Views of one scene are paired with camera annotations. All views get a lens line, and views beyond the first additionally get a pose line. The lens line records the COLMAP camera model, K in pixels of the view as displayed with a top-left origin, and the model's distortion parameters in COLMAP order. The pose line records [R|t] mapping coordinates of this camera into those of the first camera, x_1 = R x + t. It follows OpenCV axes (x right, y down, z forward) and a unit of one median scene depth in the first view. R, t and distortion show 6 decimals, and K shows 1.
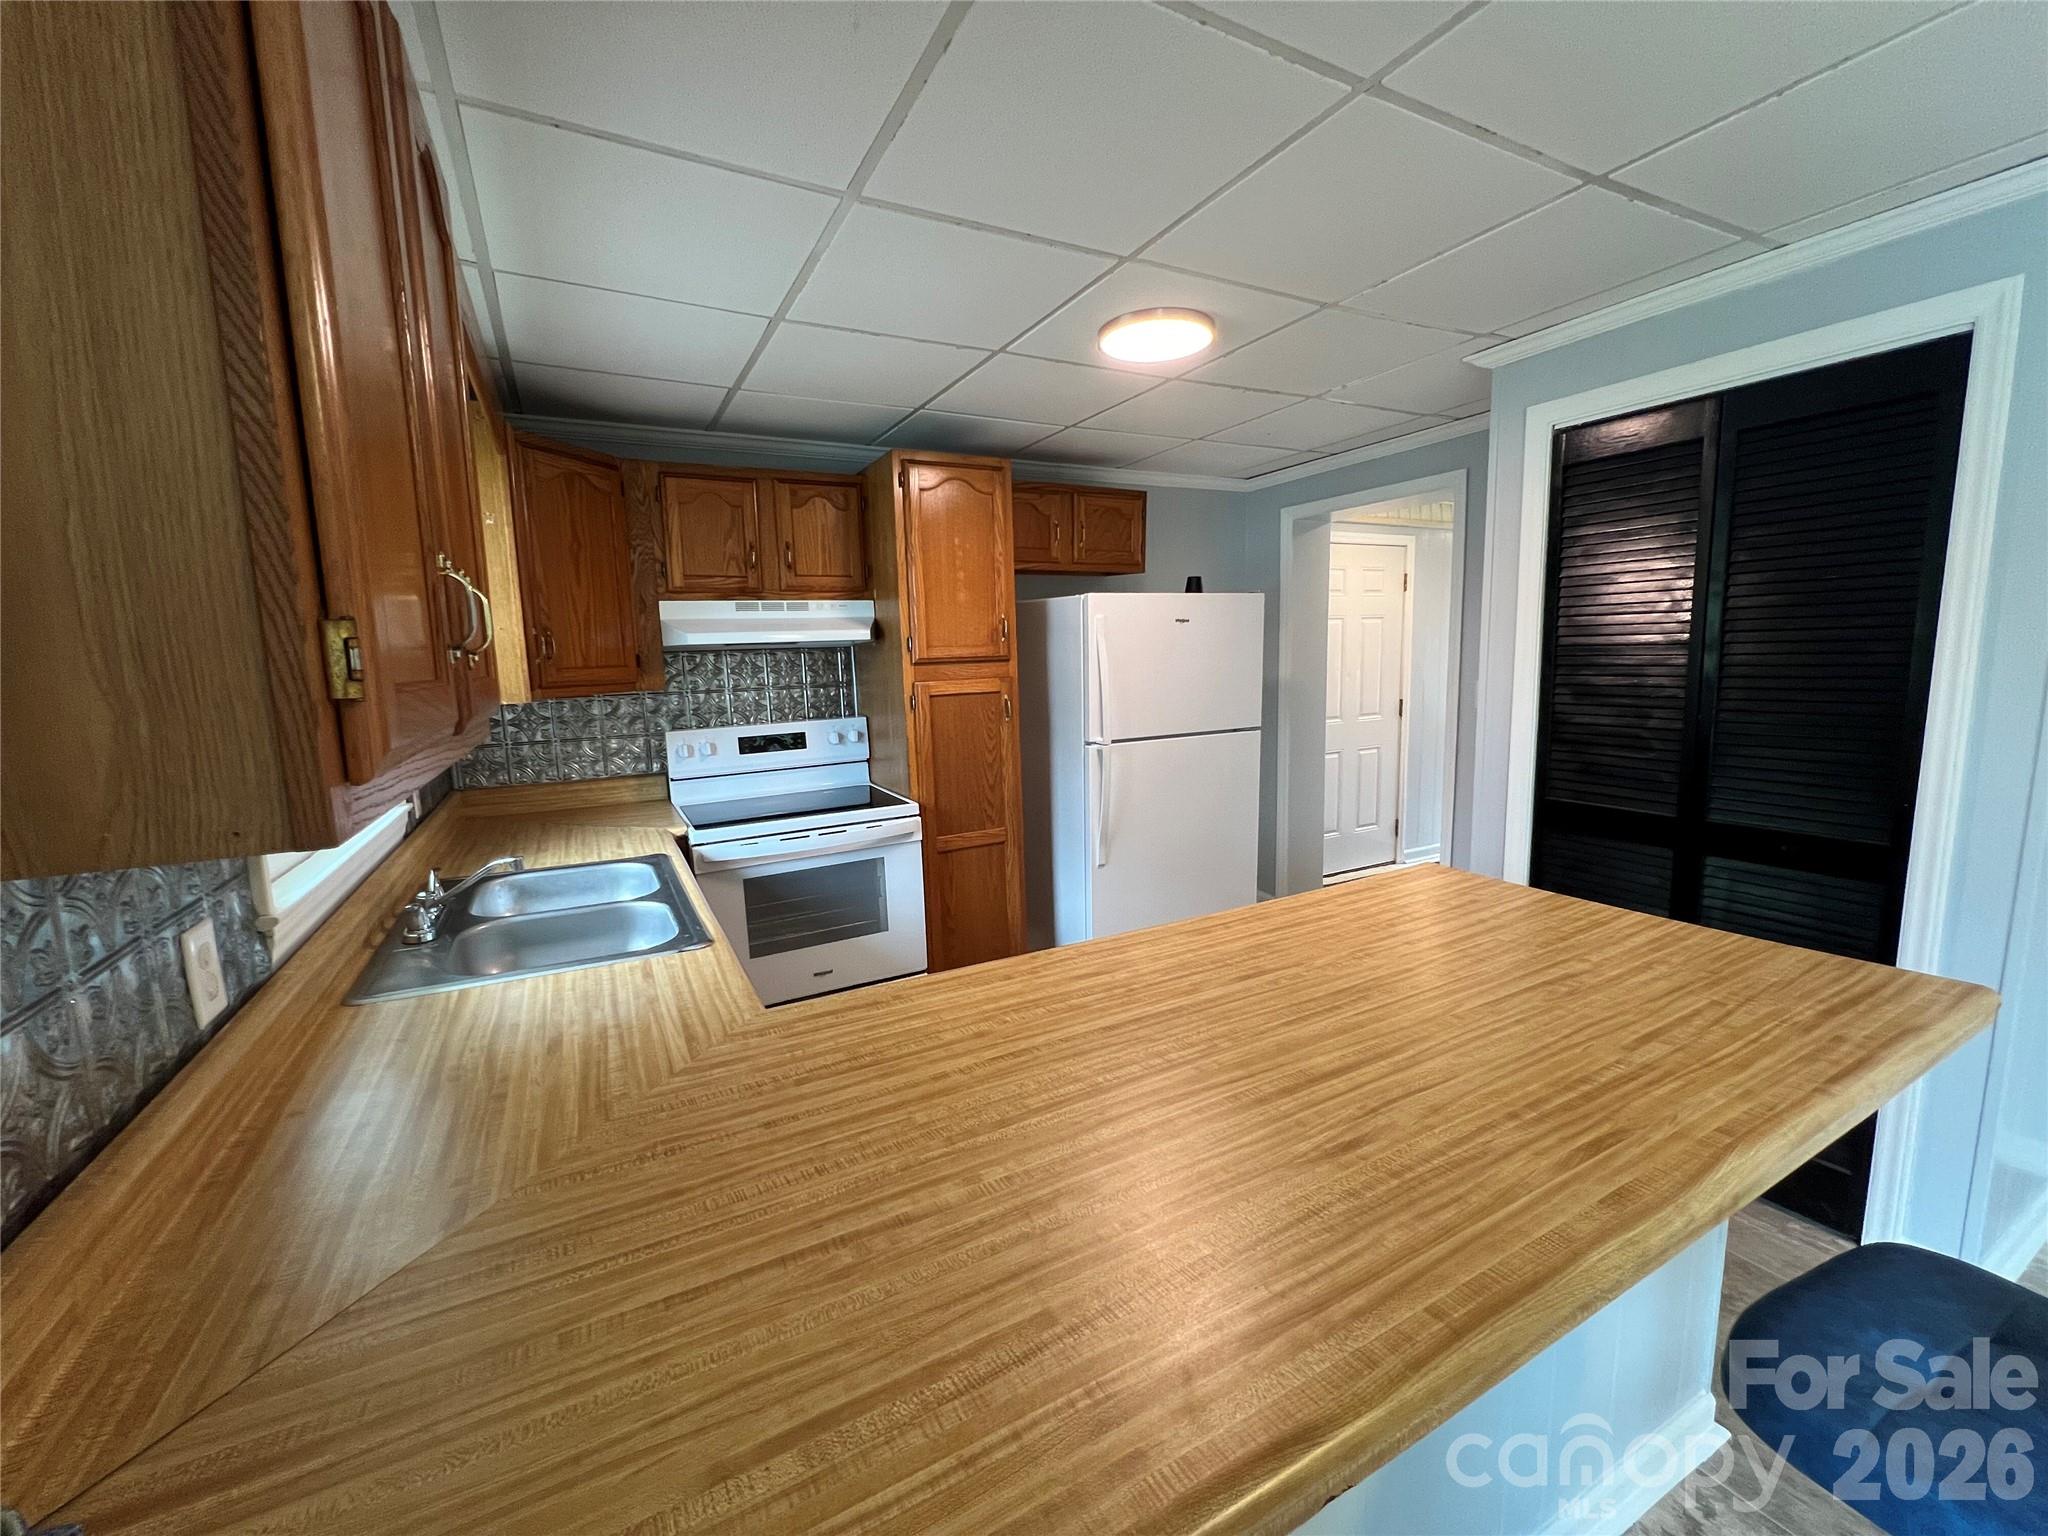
lens RADIAL K [[817.7, 0, 1015.0], [0, 817.7, 769.5], [0, 0, 1]] dist [-0.002617, 0.000858]
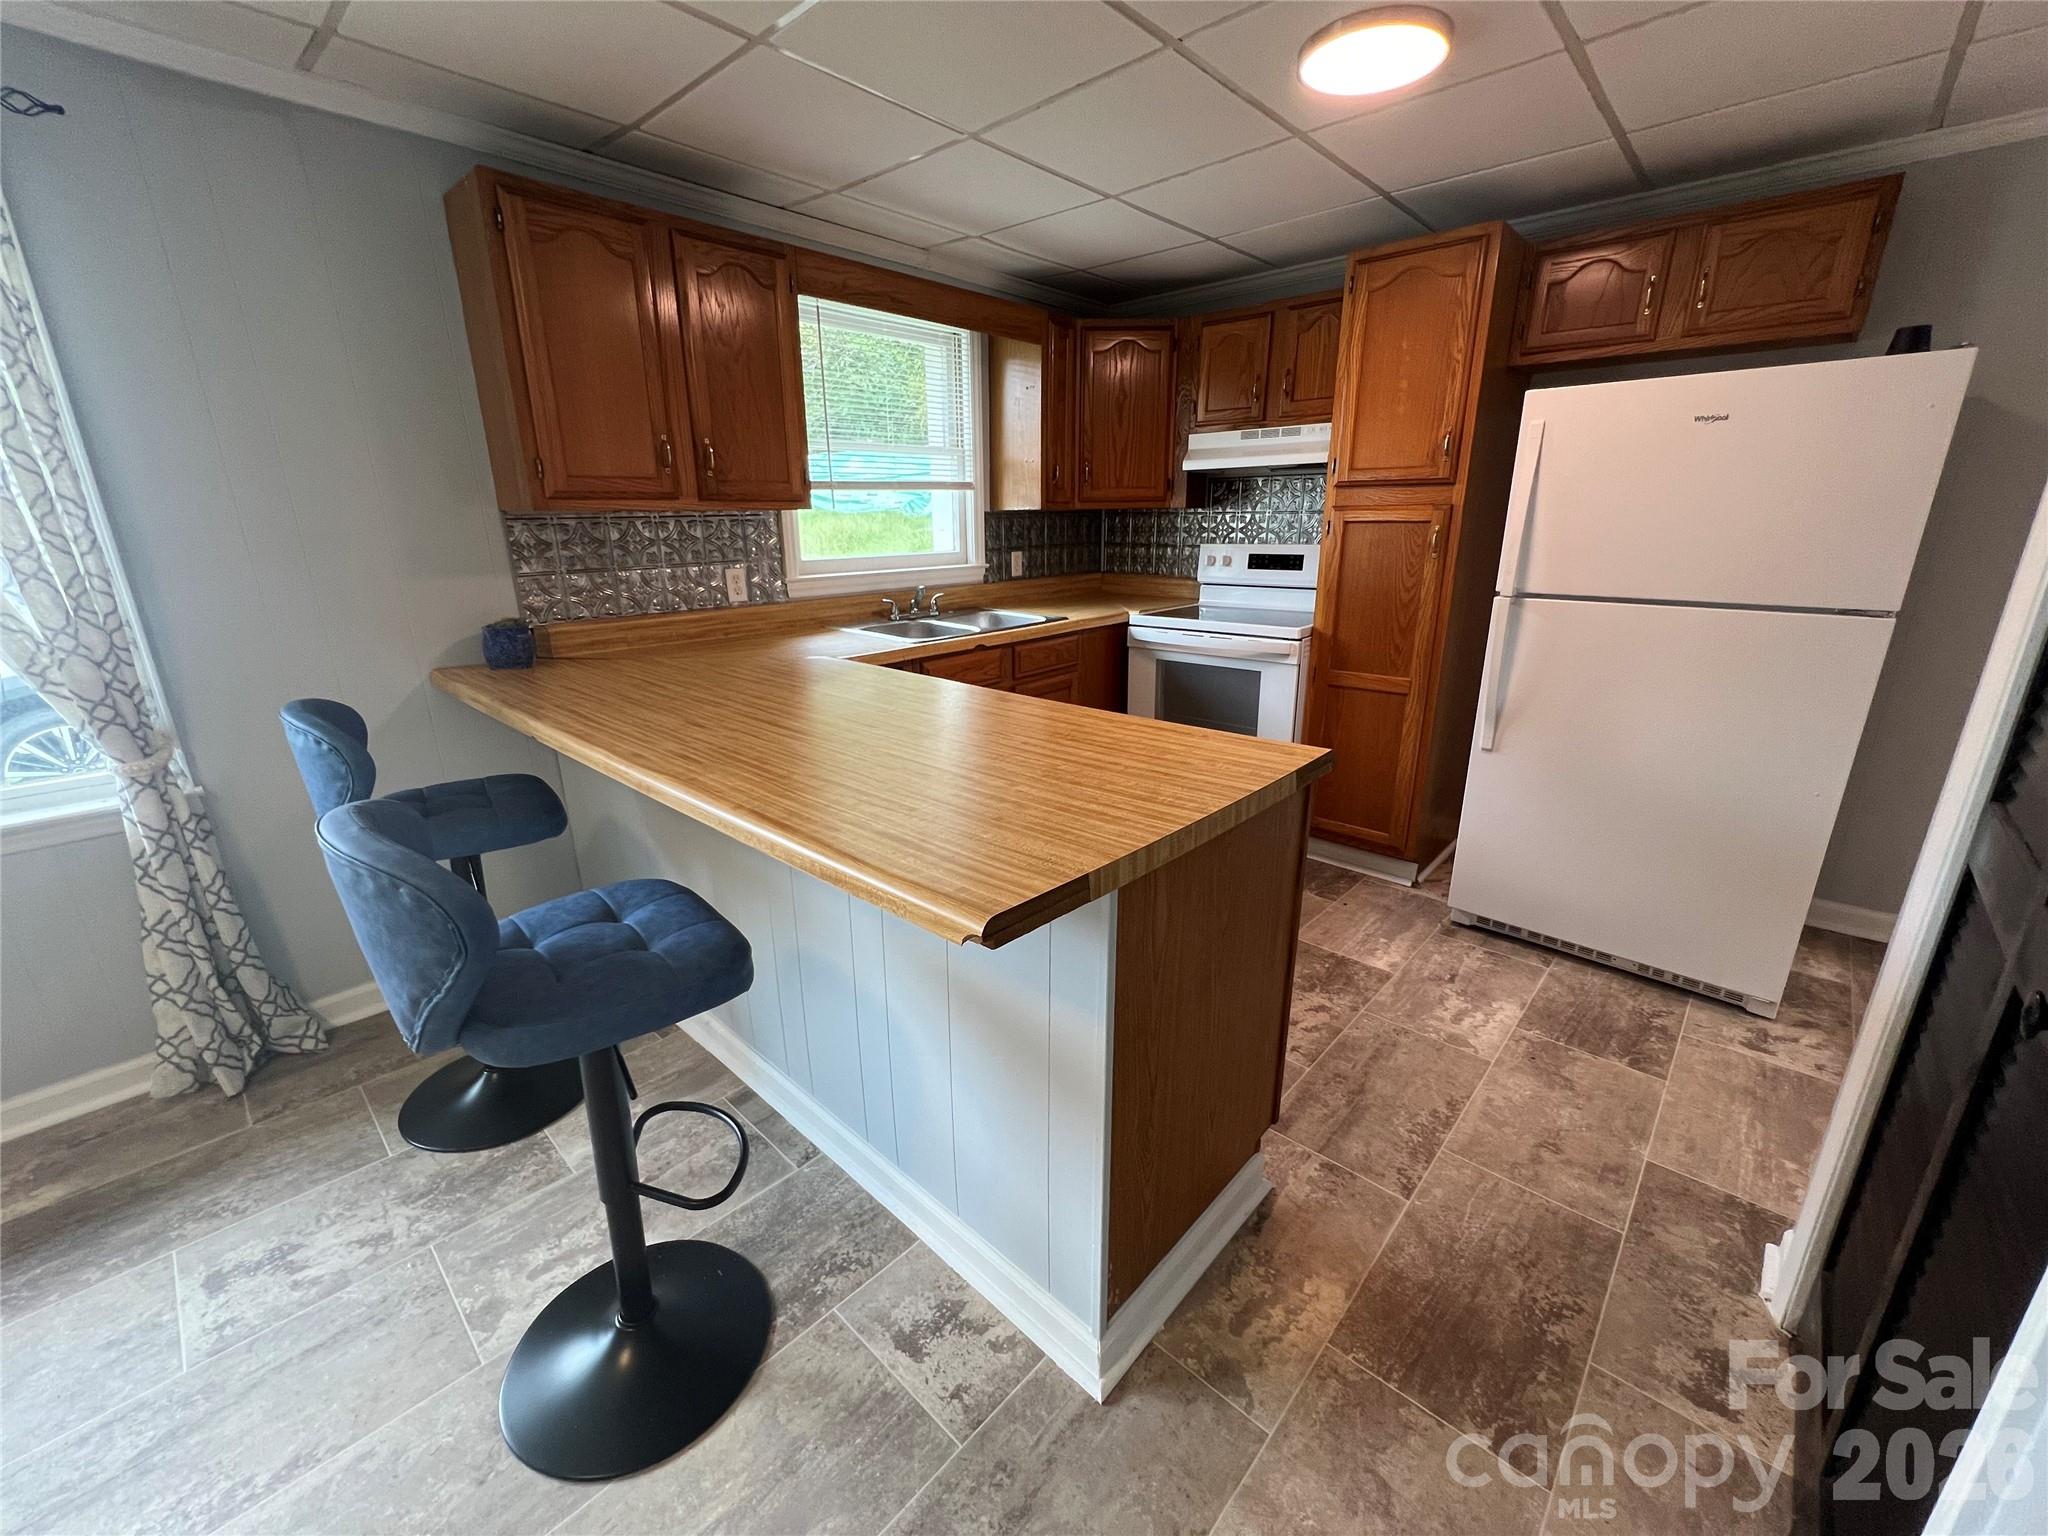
lens RADIAL K [[817.7, 0, 1017.3], [0, 817.7, 764.4], [0, 0, 1]] dist [-0.002617, 0.000858]
pose [[0.328898, 0.304239, -0.894016, 0.711184], [-0.137352, 0.952029, 0.273451, -0.027139], [0.934324, 0.032857, 0.354908, 0.296266]]
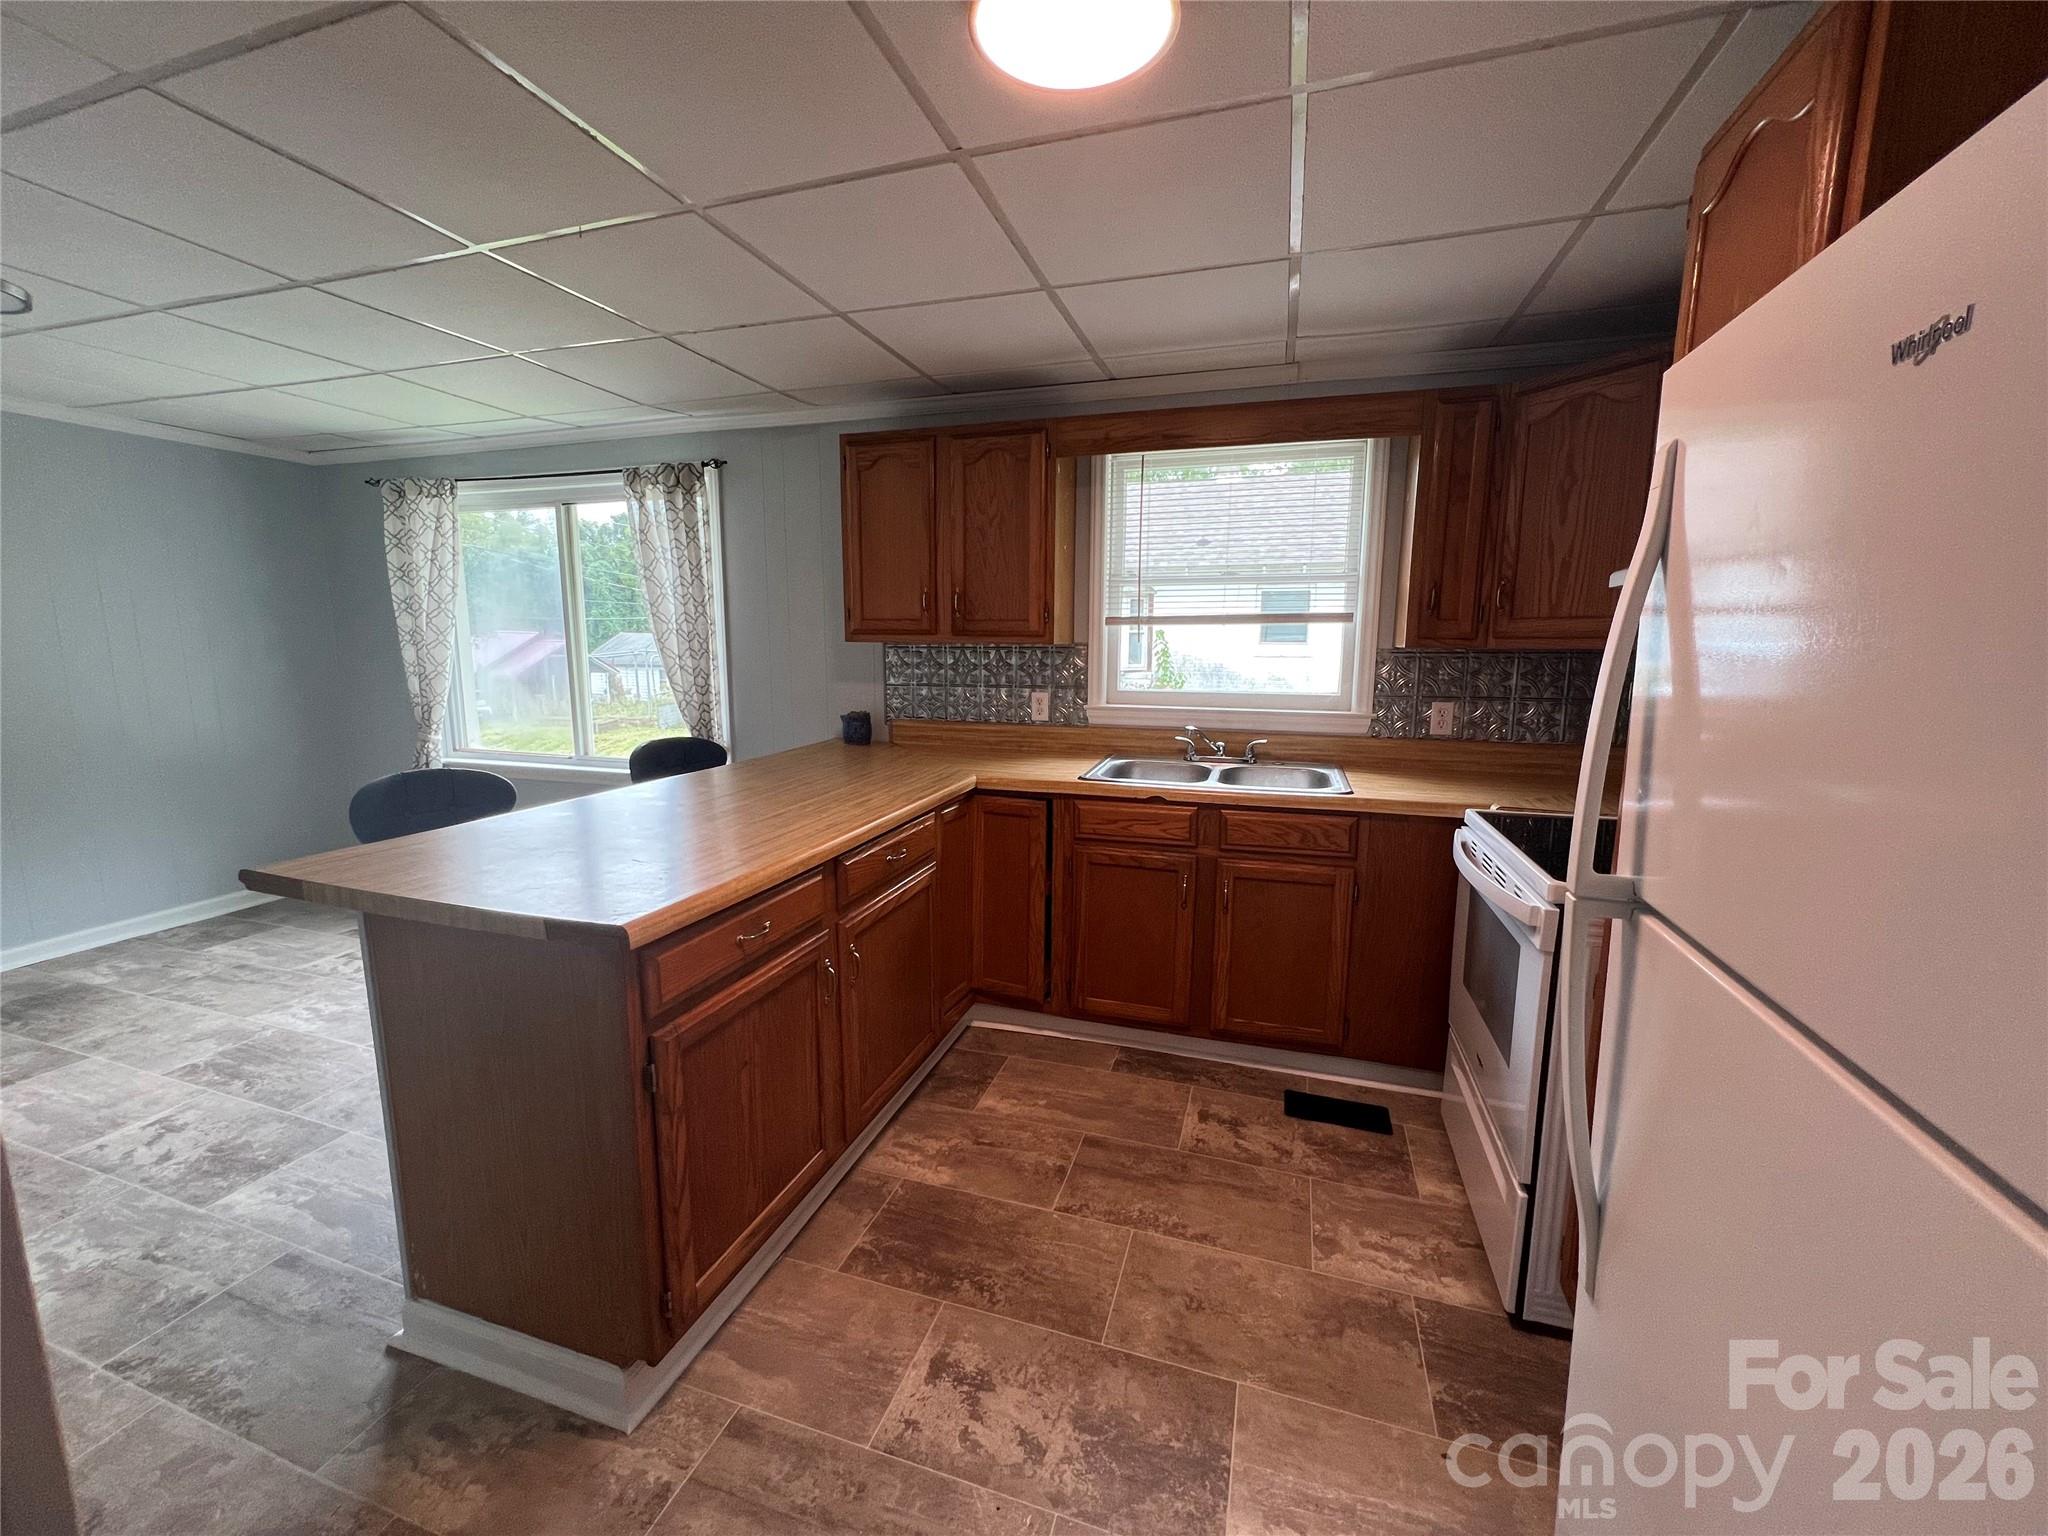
lens RADIAL K [[817.7, 0, 1022.1], [0, 817.7, 765.6], [0, 0, 1]] dist [-0.002617, 0.000858]
pose [[-0.716048, 0.131923, -0.685472, 0.459888], [-0.085712, 0.957933, 0.273895, -0.141658], [0.692769, 0.254875, -0.674618, 1.061318]]
